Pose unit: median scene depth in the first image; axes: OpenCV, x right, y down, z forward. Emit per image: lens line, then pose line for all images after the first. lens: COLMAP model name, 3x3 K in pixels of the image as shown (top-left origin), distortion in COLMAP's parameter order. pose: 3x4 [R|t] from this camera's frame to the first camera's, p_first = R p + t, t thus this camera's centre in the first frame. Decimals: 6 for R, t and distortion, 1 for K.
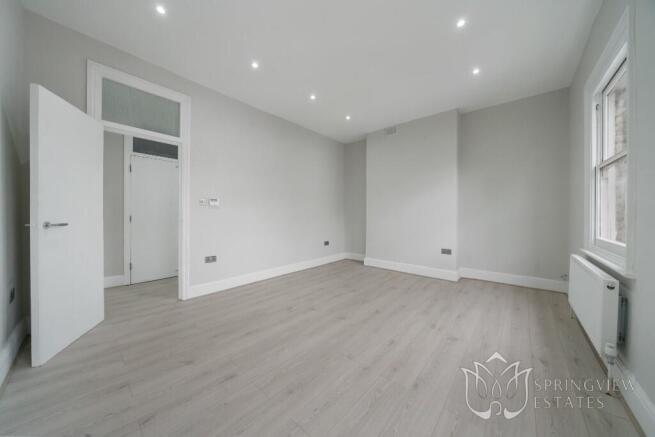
lens RADIAL K [[223.0, 0, 330.3], [0, 223.0, 216.2], [0, 0, 1]] dist [-0.000589, -0.000014]
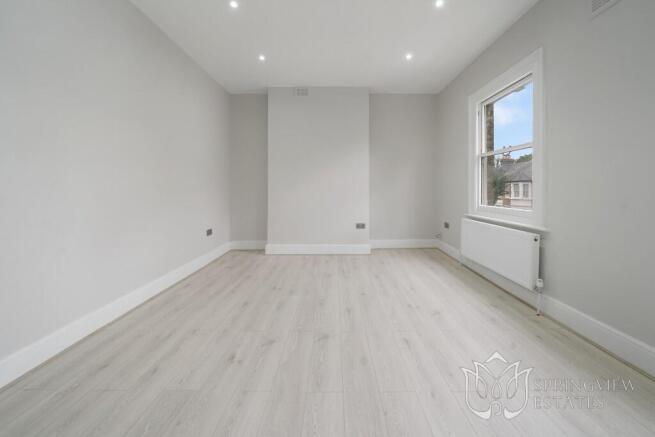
lens RADIAL K [[235.2, 0, 336.3], [0, 235.2, 191.4], [0, 0, 1]] dist [-0.000040, 0.000002]
pose [[0.748723, -0.009348, 0.662817, -0.272939], [0.008940, 0.999952, 0.004005, -0.004354], [-0.662823, 0.002927, 0.748770, 0.277957]]
